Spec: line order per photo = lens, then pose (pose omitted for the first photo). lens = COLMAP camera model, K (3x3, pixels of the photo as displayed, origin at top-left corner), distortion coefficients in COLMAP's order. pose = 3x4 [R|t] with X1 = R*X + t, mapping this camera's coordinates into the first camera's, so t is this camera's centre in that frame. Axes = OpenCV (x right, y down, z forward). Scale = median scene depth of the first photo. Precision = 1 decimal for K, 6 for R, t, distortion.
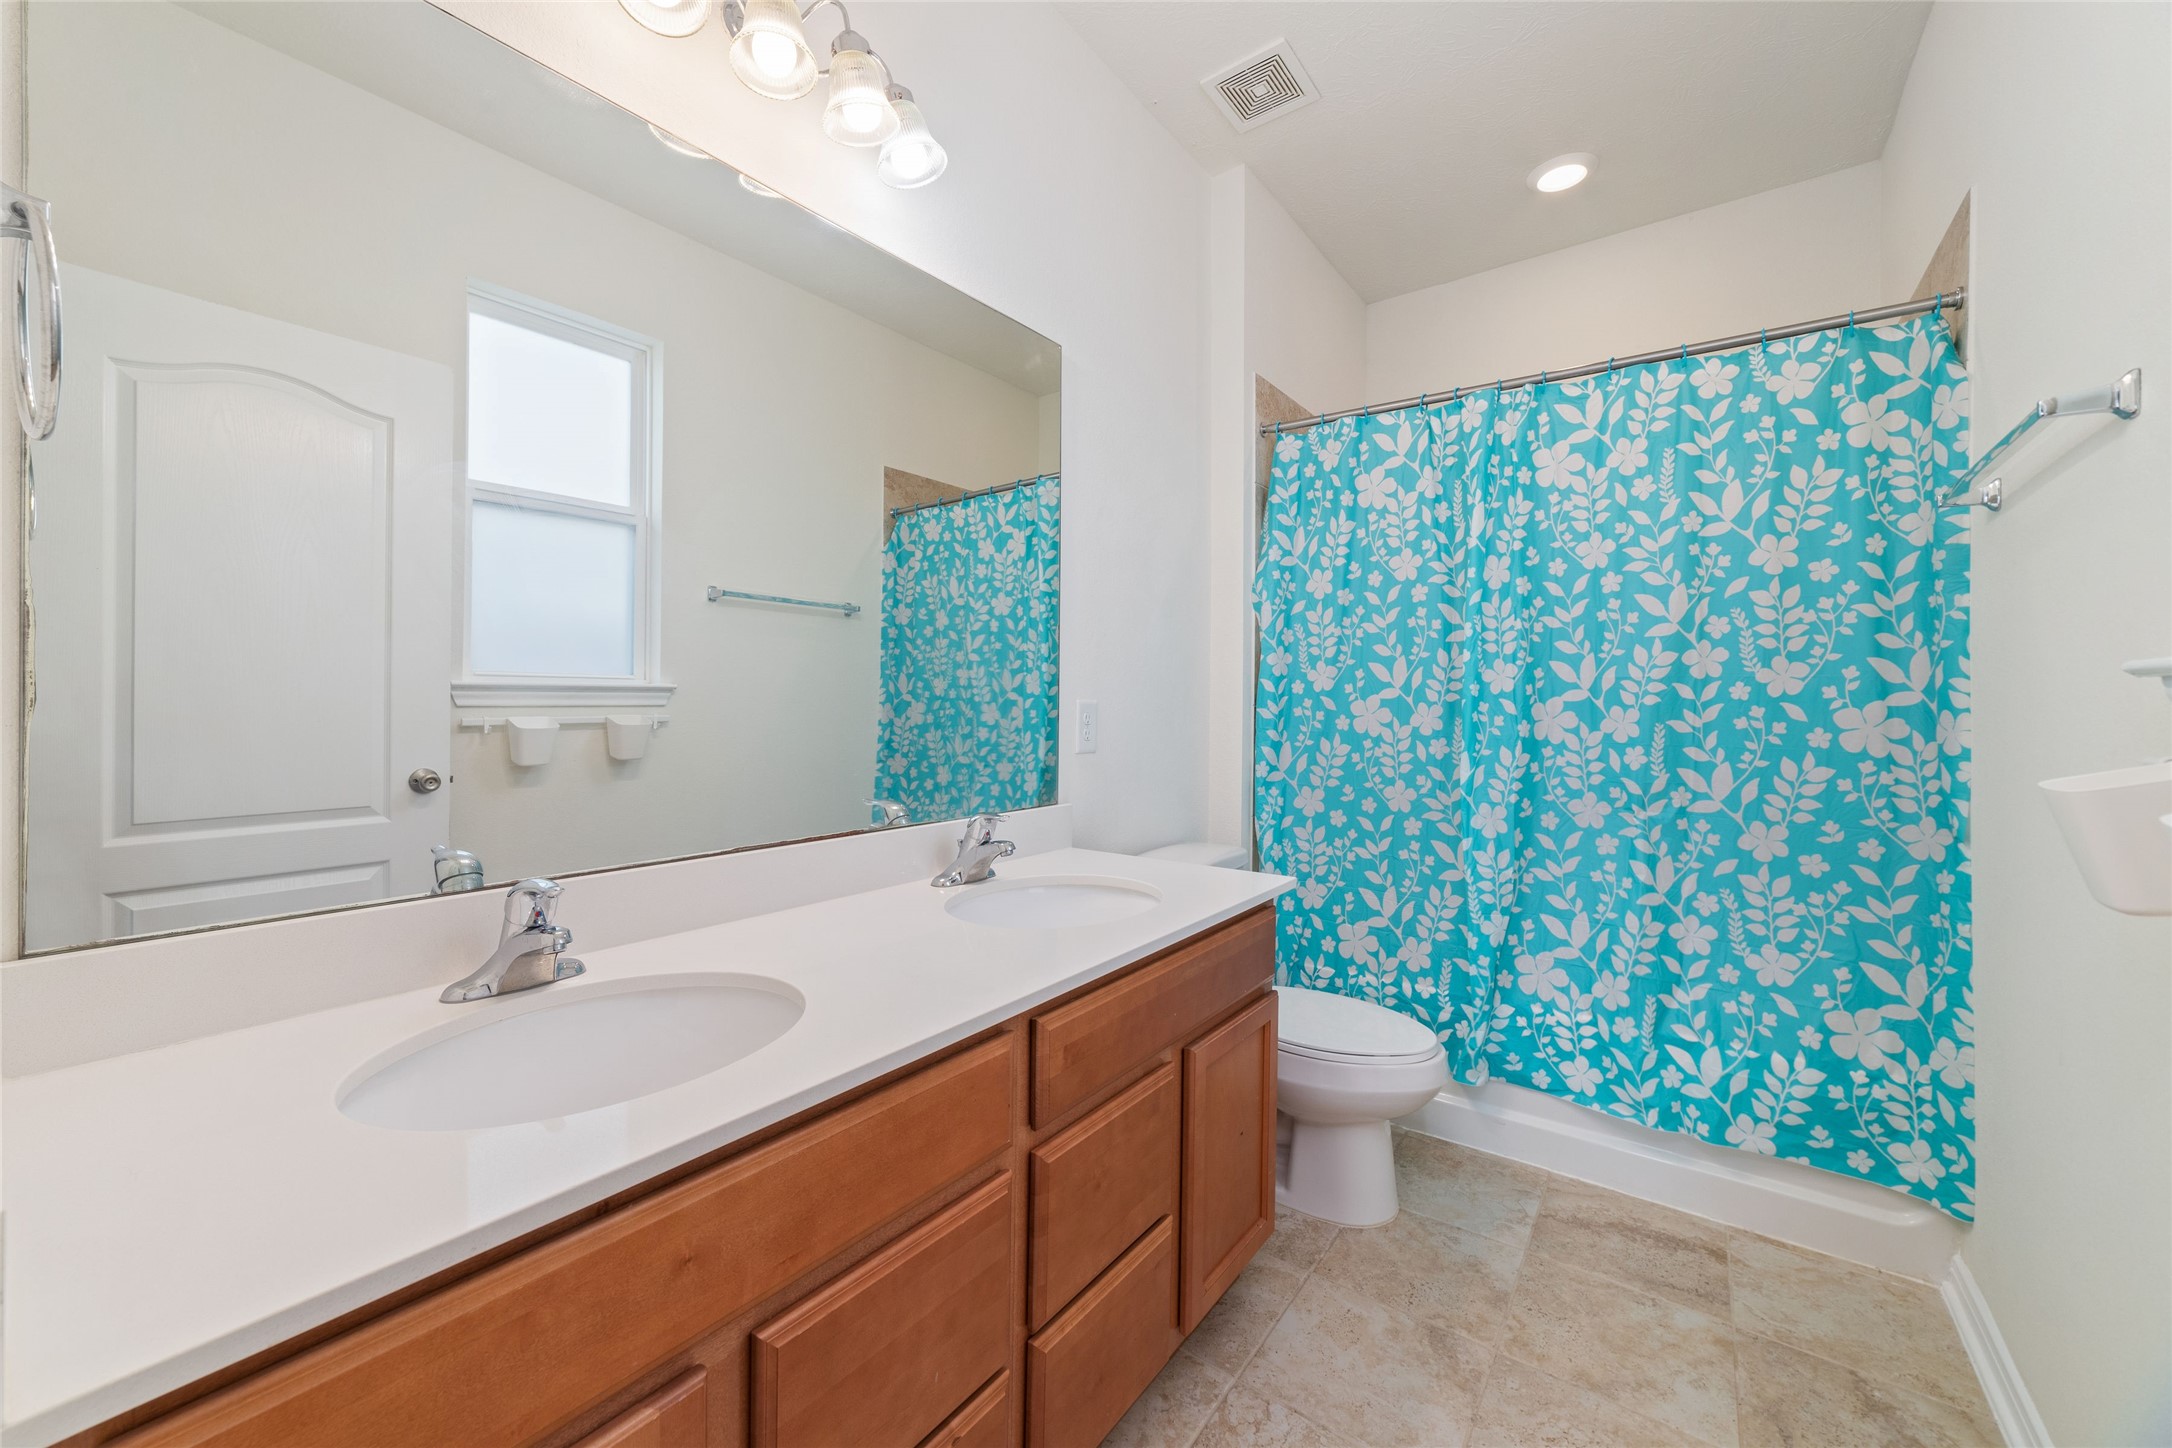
lens RADIAL K [[836.3, 0, 1087.0], [0, 836.3, 723.9], [0, 0, 1]] dist [-0.007904, 0.002189]
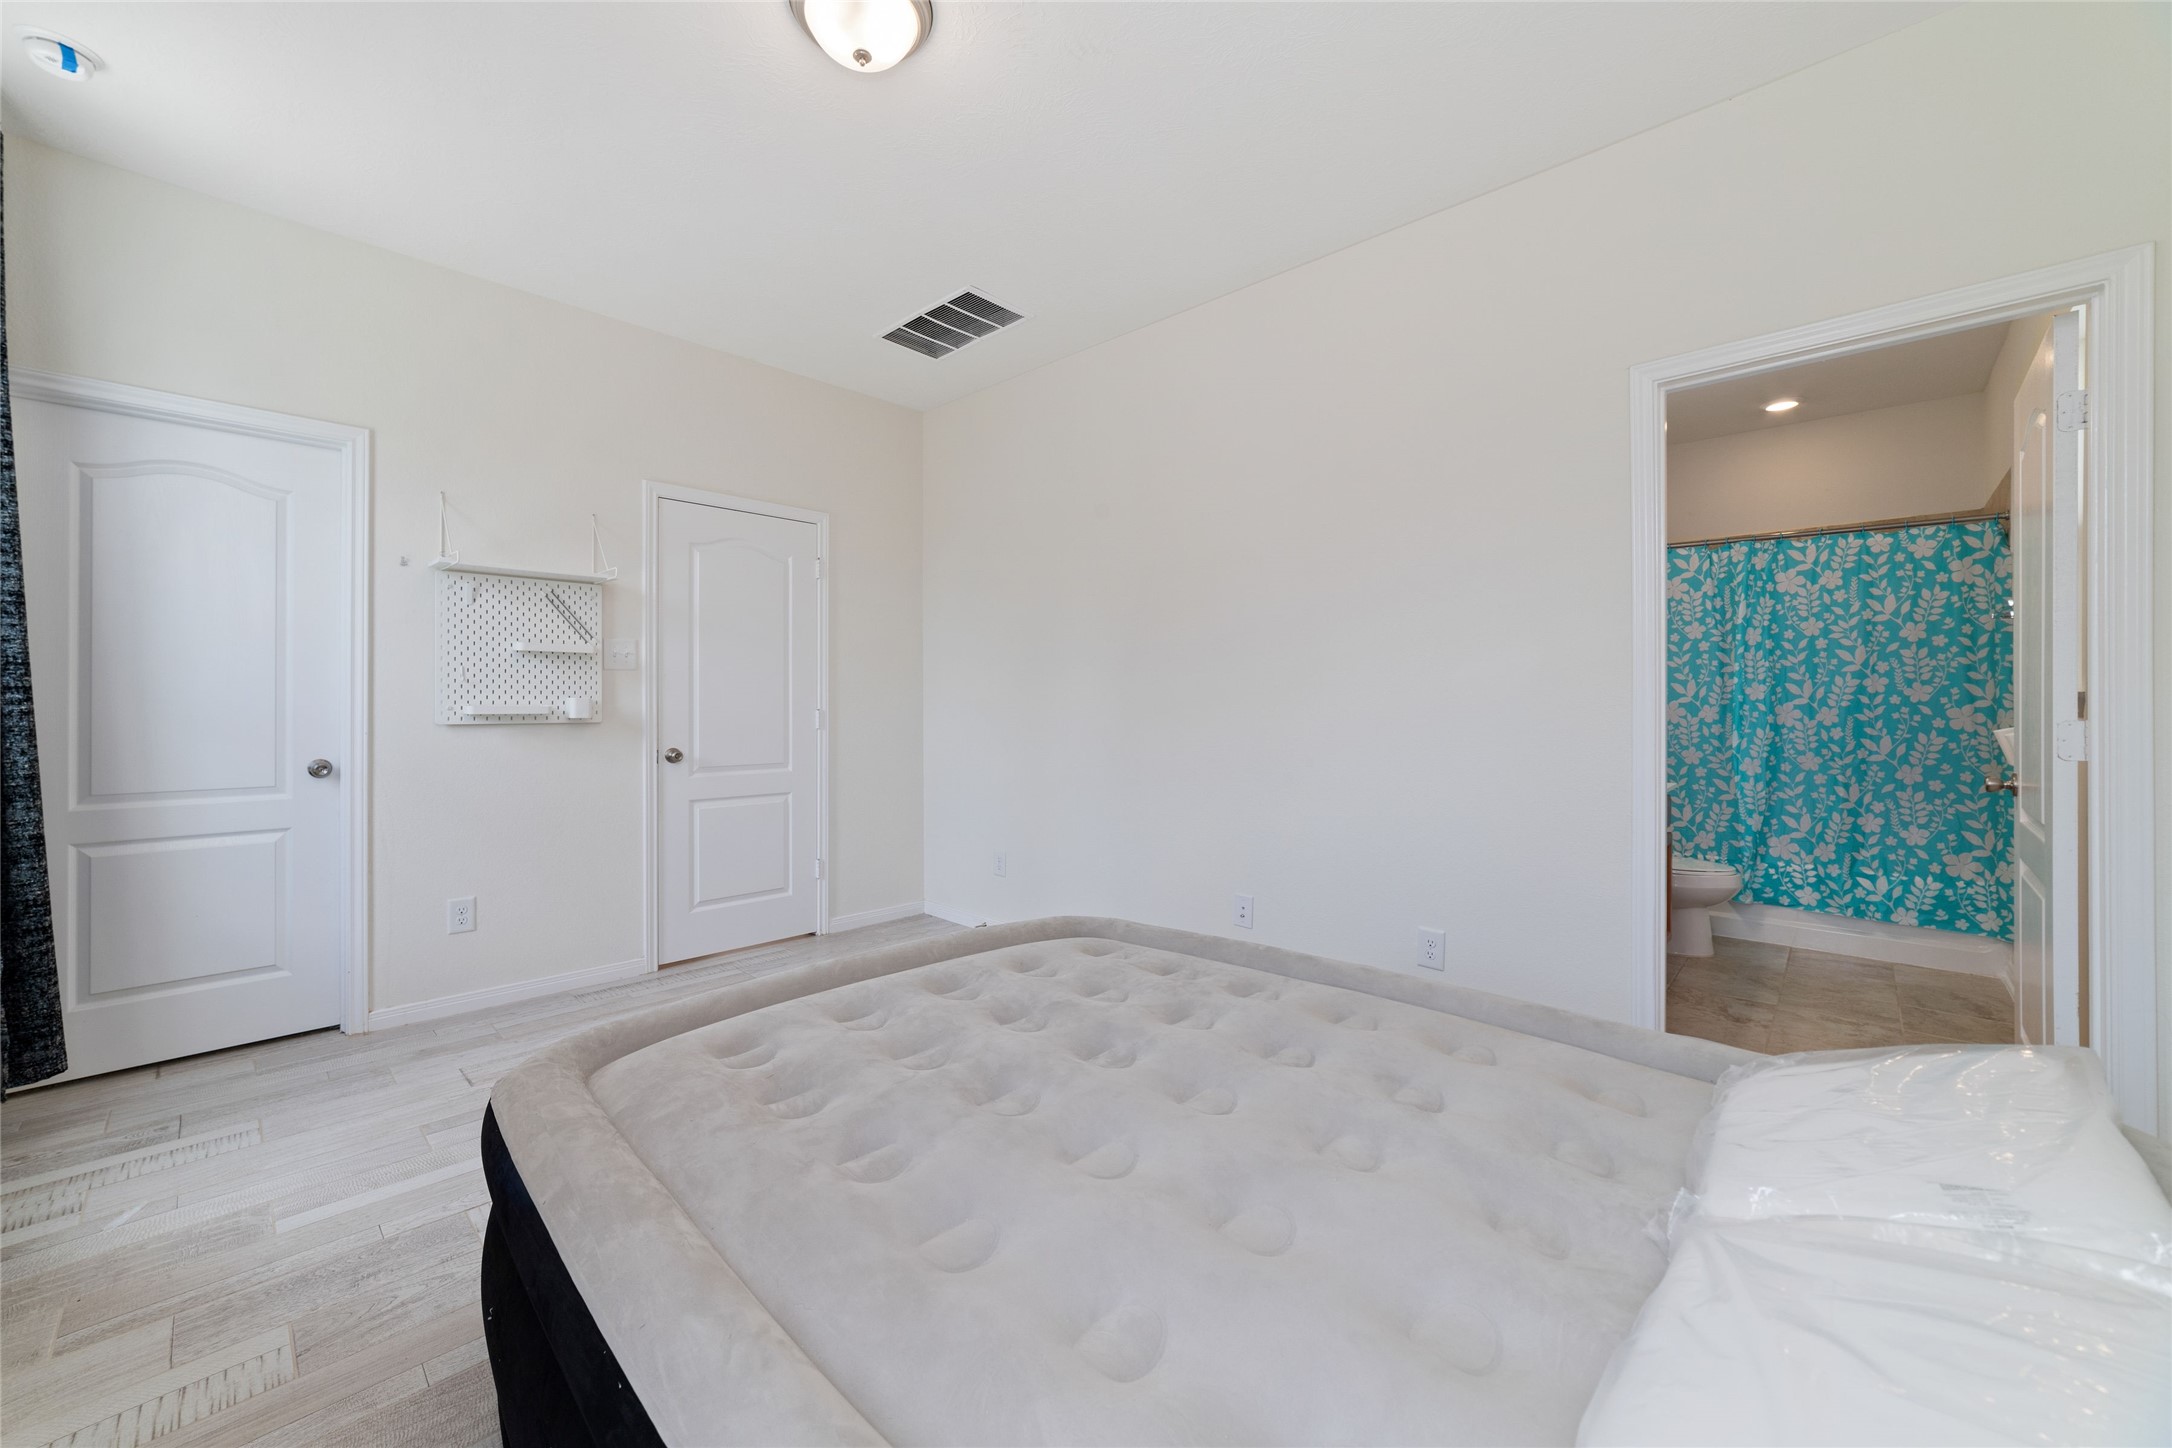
lens RADIAL K [[836.3, 0, 1074.7], [0, 836.3, 709.0], [0, 0, 1]] dist [-0.007904, 0.002189]
pose [[0.992823, 0.002521, -0.119565, -0.923982], [-0.004632, 0.999838, -0.017379, 0.026814], [0.119502, 0.017808, 0.992674, -1.204681]]
